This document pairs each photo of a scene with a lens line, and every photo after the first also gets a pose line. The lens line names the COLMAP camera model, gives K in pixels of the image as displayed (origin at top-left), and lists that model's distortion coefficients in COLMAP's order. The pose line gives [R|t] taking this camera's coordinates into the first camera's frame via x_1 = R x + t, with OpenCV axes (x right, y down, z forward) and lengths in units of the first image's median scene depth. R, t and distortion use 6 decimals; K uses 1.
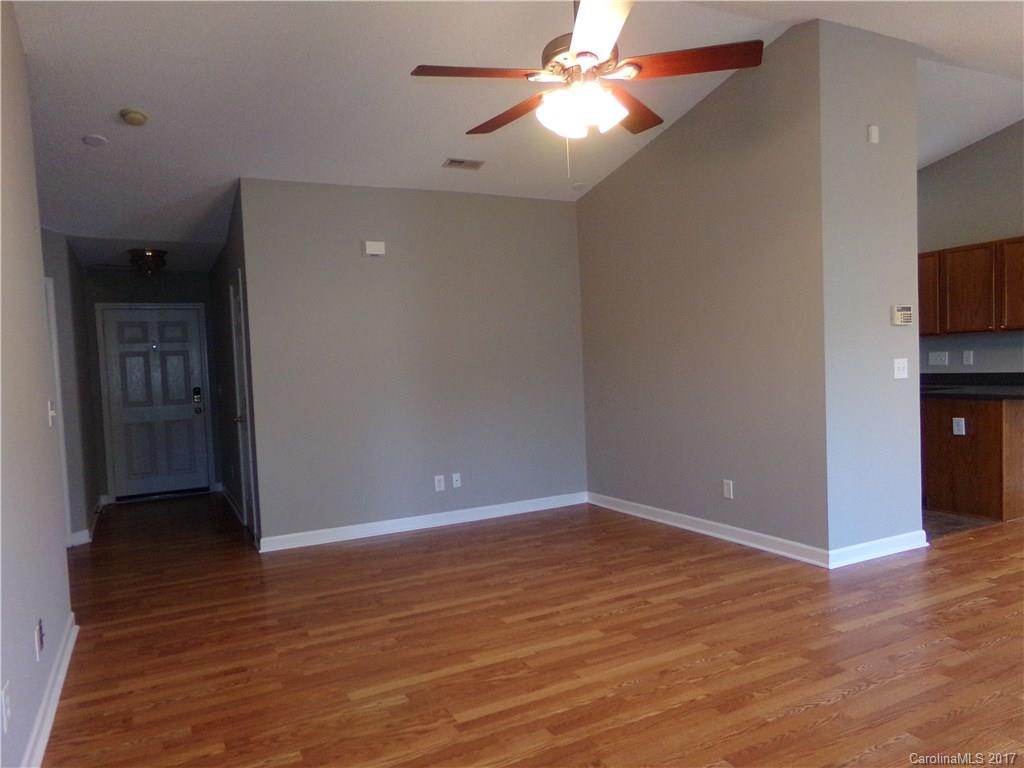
lens RADIAL K [[698.4, 0, 508.9], [0, 698.4, 388.1], [0, 0, 1]] dist [0.038958, 0.004841]
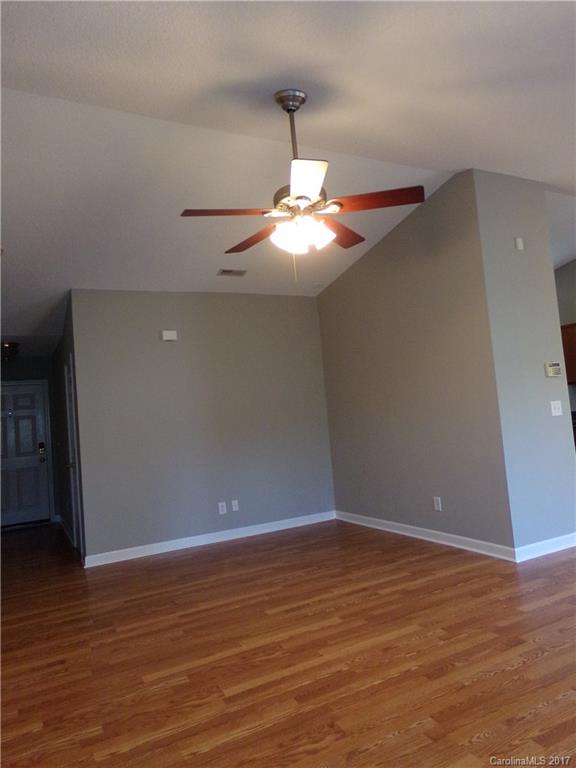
lens RADIAL K [[519.8, 0, 285.9], [0, 519.8, 381.0], [0, 0, 1]] dist [0.047442, -0.002857]
pose [[0.999251, -0.038148, 0.006461, 0.038452], [0.038605, 0.994184, -0.100541, 0.001934], [-0.002588, 0.100715, 0.994912, -0.014350]]
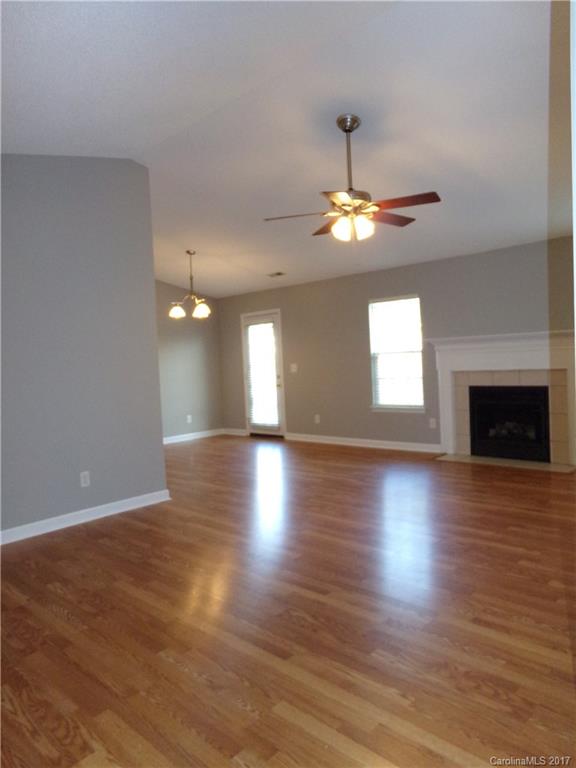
lens RADIAL K [[523.8, 0, 288.0], [0, 523.8, 384.0], [0, 0, 1]] dist [0.038958, 0.004841]
pose [[-0.340460, 0.023040, 0.939977, -0.923383], [0.097877, 0.995137, 0.011059, 0.007526], [-0.935151, 0.095767, -0.341060, 1.335990]]
